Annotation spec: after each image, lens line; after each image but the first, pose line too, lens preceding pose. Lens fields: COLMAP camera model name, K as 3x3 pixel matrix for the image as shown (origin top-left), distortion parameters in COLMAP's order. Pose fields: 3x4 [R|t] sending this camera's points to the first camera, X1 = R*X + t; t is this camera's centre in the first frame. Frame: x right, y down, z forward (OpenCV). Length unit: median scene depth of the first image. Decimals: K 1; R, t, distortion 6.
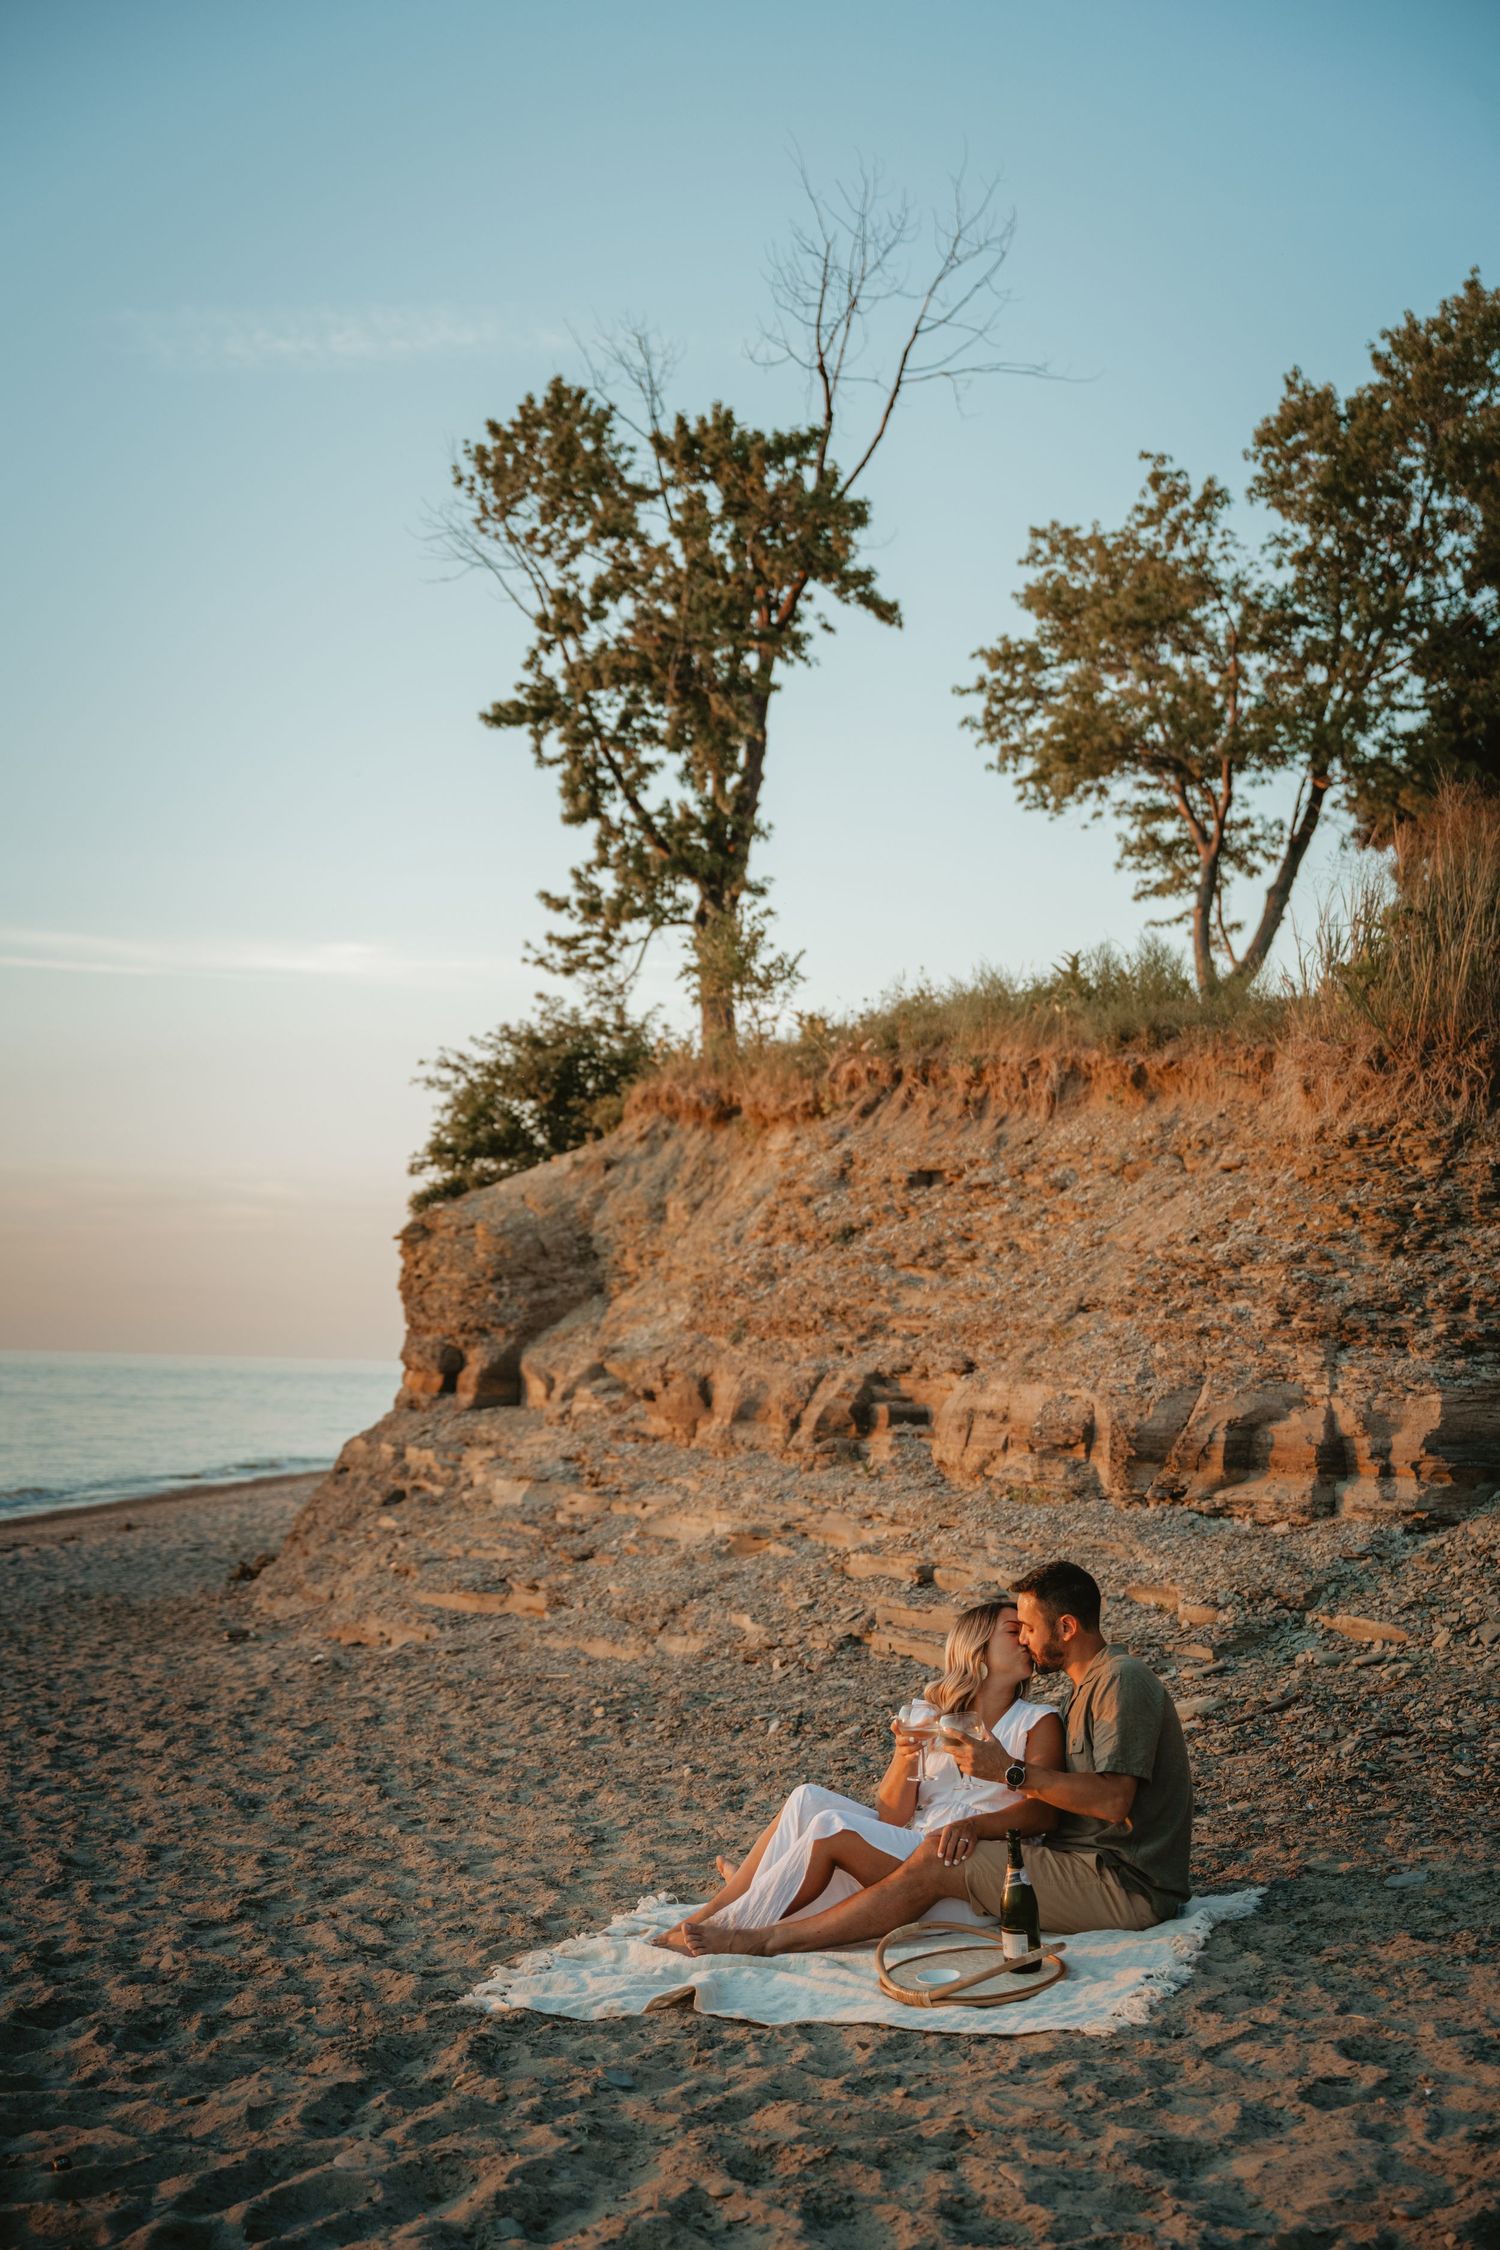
lens RADIAL K [[2880.4, 0, 748.1], [0, 2880.4, 1122.6], [0, 0, 1]] dist [0.030457, 0.000000]
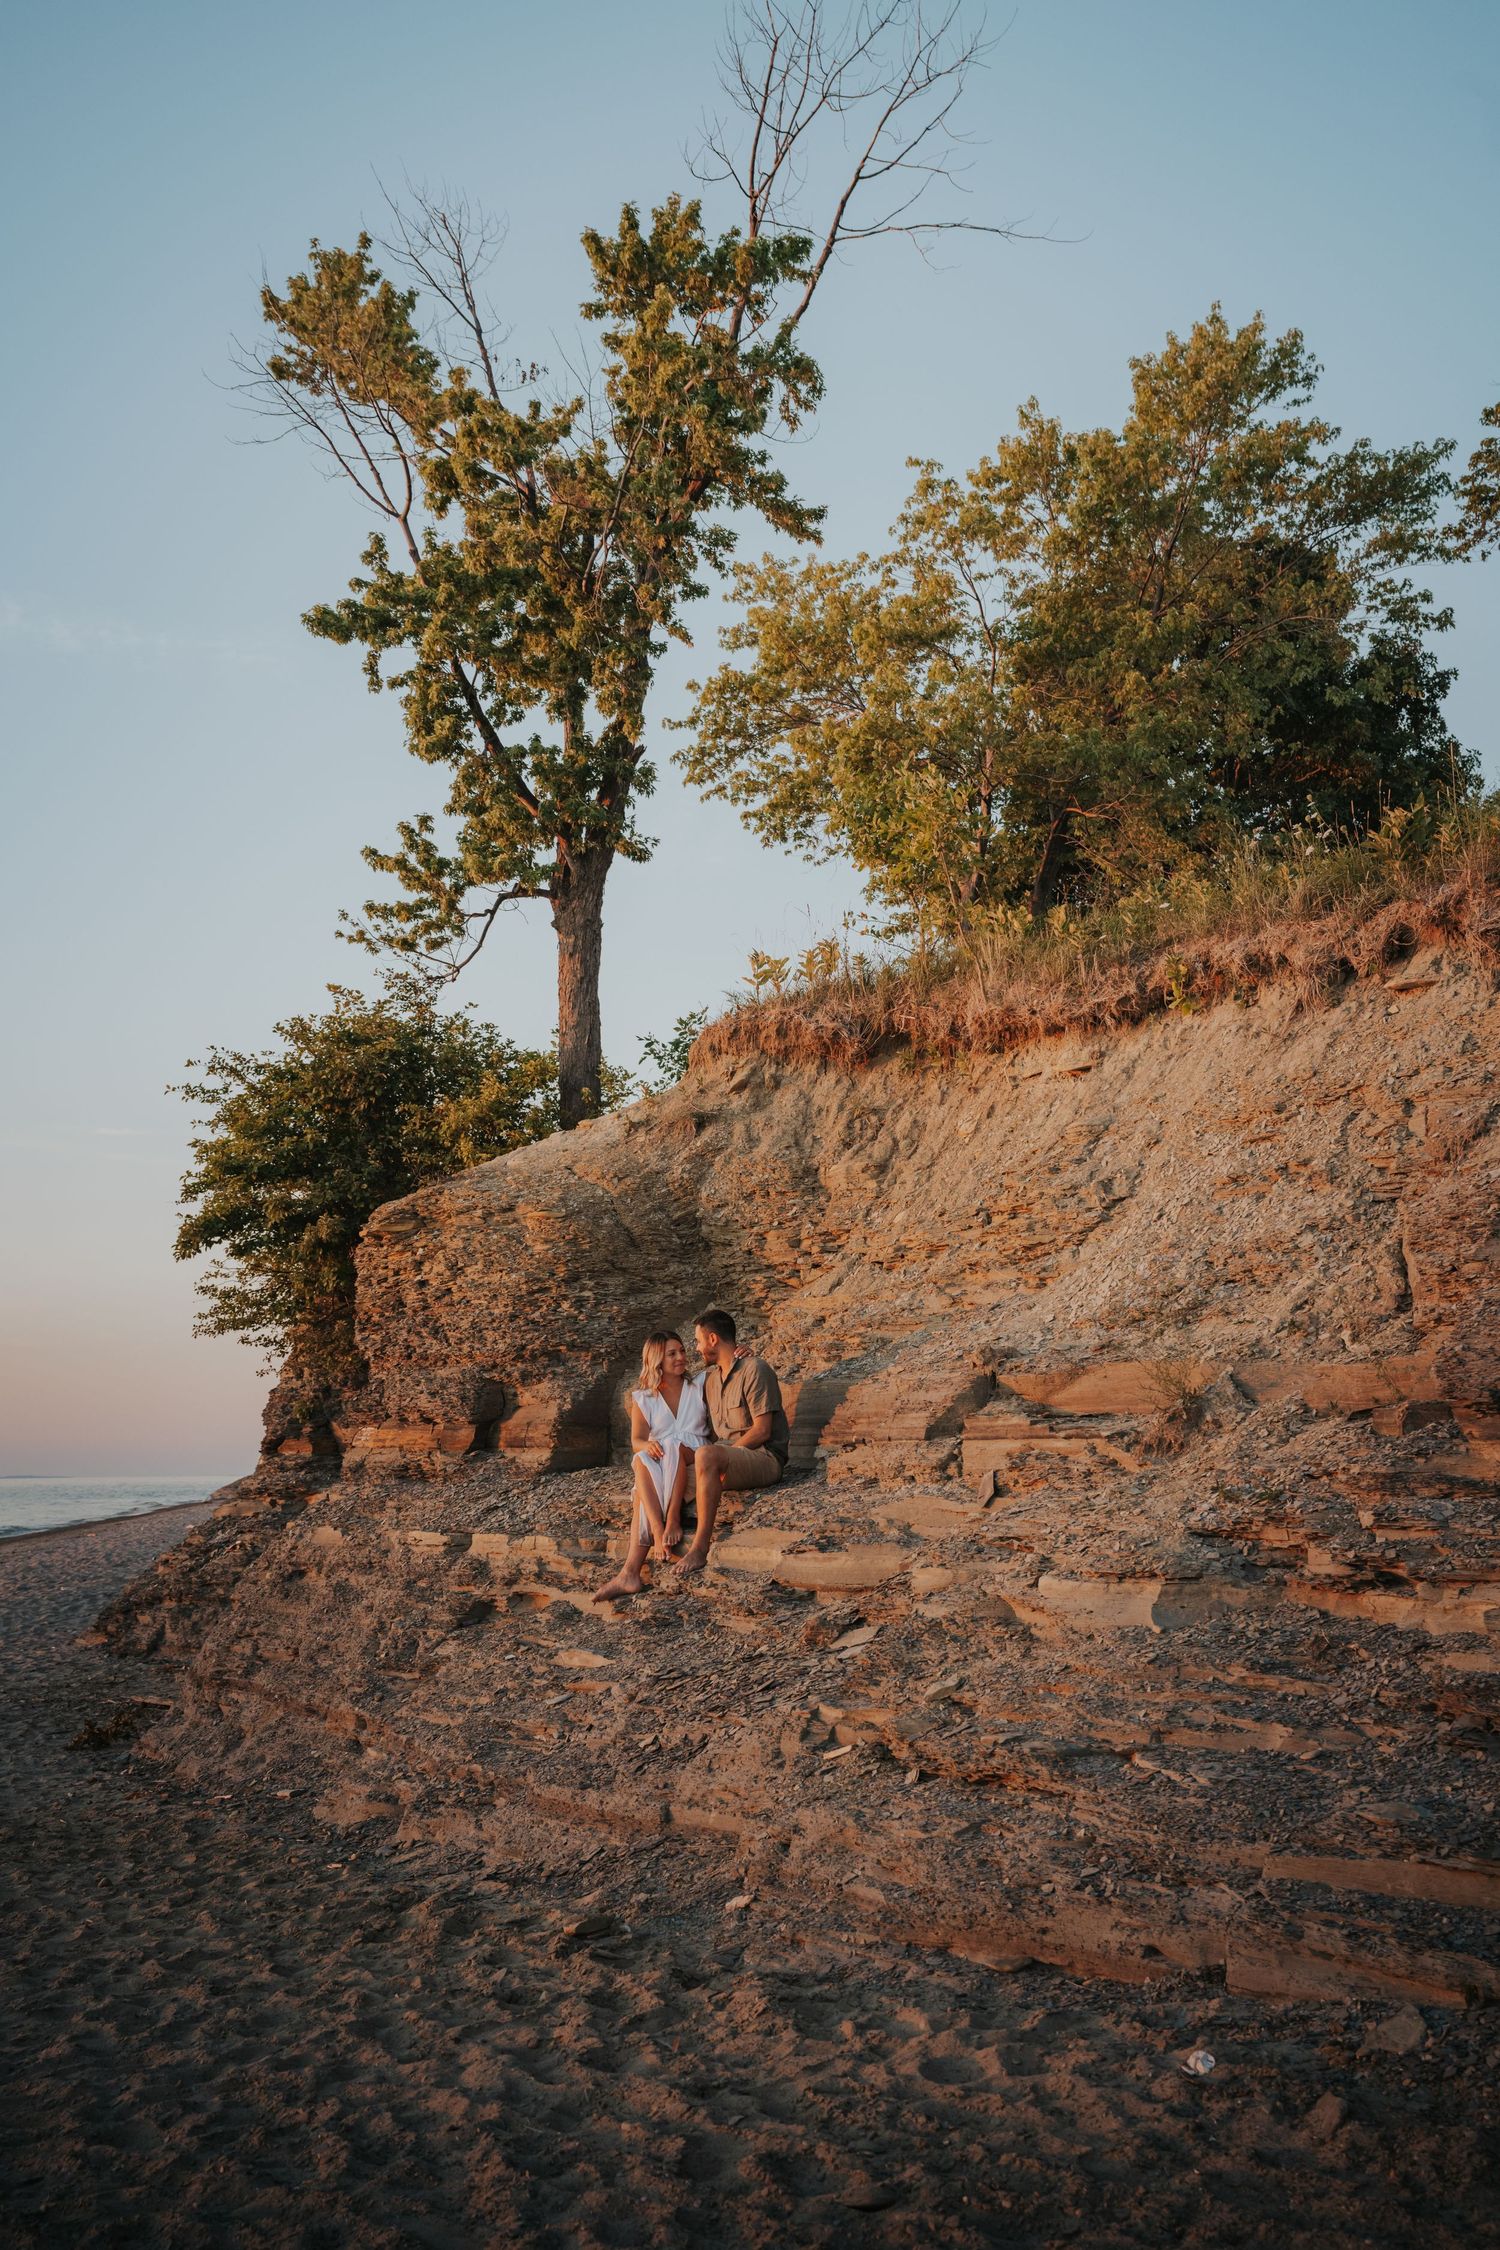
lens RADIAL K [[2323.4, 0, 754.7], [0, 2323.4, 1129.8], [0, 0, 1]] dist [0.156818, 0.000000]
pose [[0.962988, 0.008035, 0.269426, -0.147116], [0.006815, 0.998510, -0.054136, 0.037016], [-0.269460, 0.053968, 0.961498, 0.344335]]
